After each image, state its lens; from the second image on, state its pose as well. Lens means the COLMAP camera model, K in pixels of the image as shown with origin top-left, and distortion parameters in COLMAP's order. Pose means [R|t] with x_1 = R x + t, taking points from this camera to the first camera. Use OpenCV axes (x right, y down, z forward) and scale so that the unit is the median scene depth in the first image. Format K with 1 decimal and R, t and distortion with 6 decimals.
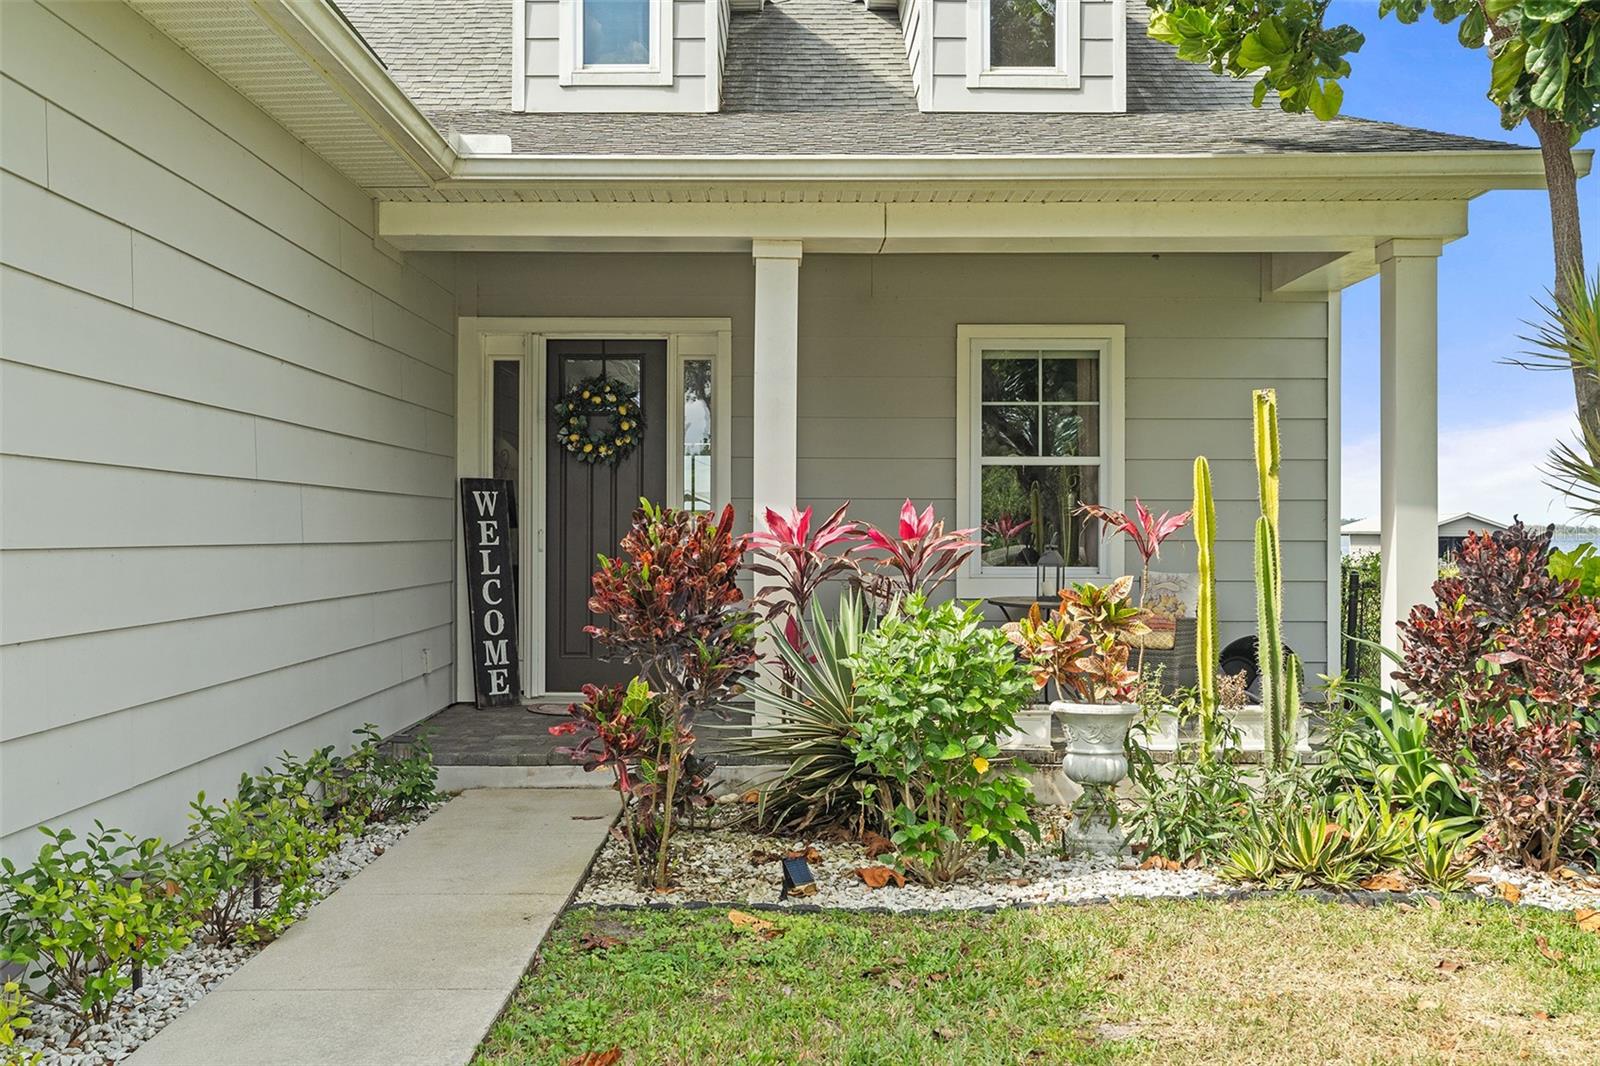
lens RADIAL K [[1601.9, 0, 798.4], [0, 1601.9, 537.0], [0, 0, 1]] dist [0.012637, 0.000000]
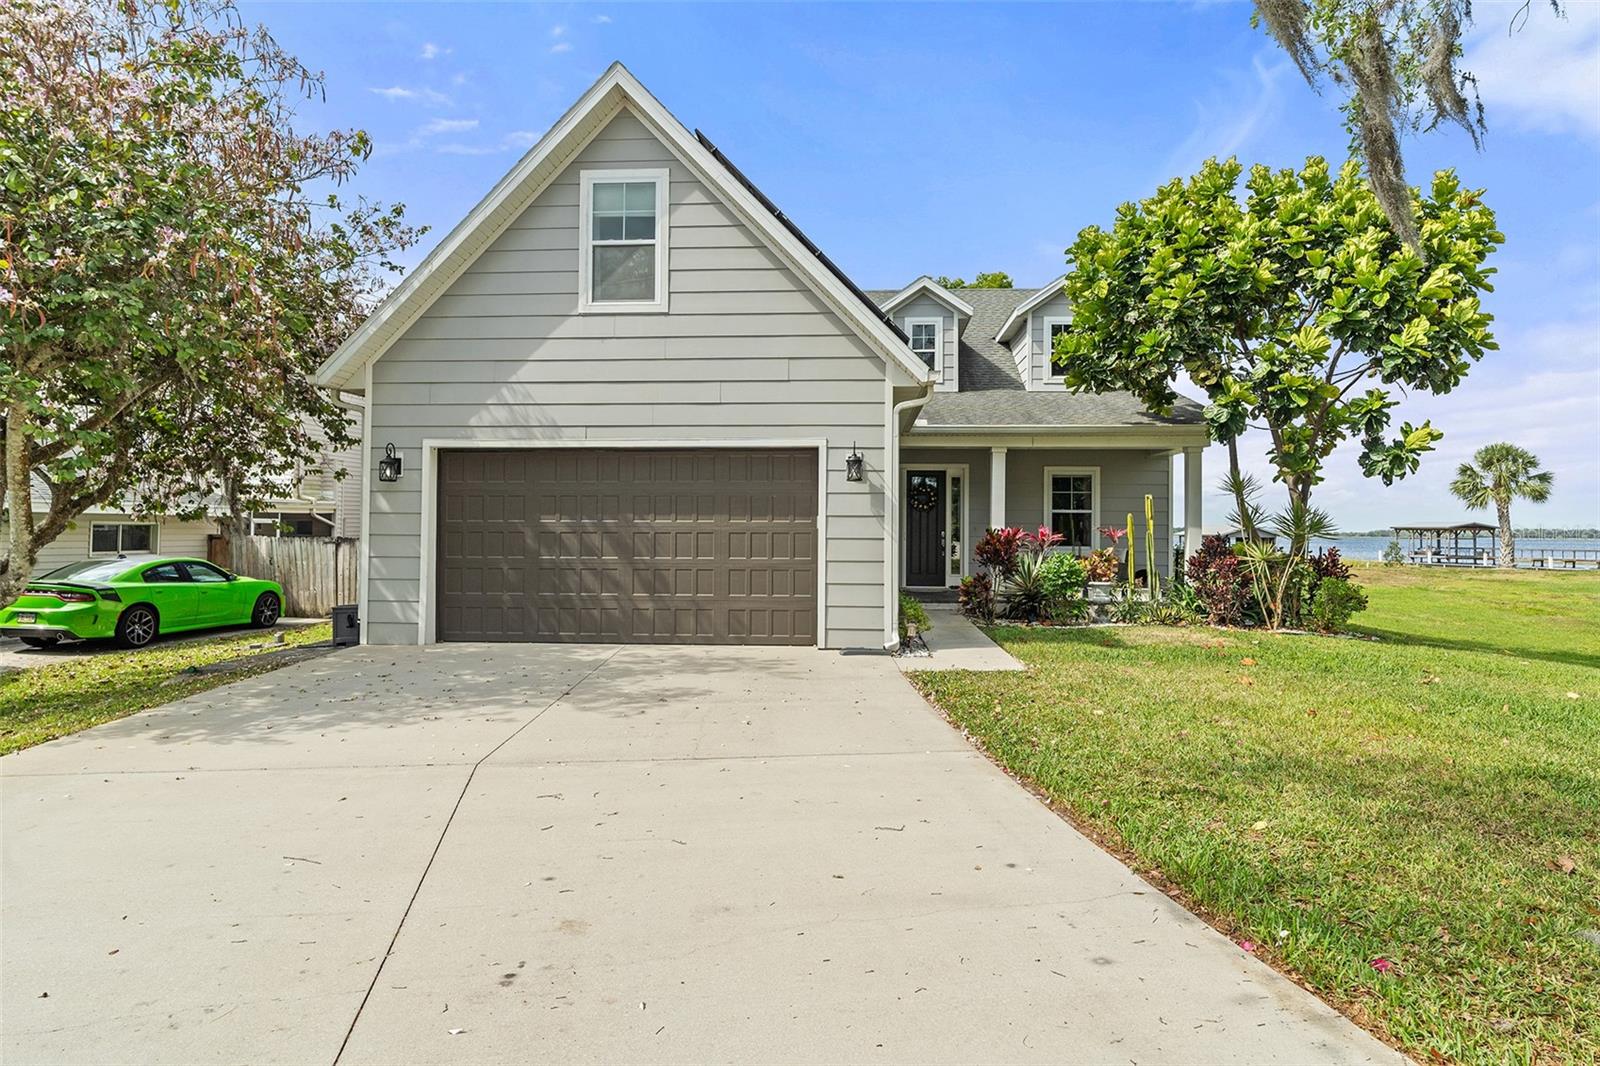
lens RADIAL K [[929.3, 0, 801.8], [0, 929.3, 525.2], [0, 0, 1]] dist [-0.001571, -0.000138]
pose [[0.997838, 0.004454, -0.065564, -0.295396], [-0.005087, 0.999942, -0.009485, -0.002341], [0.065518, 0.009798, 0.997803, -0.954241]]
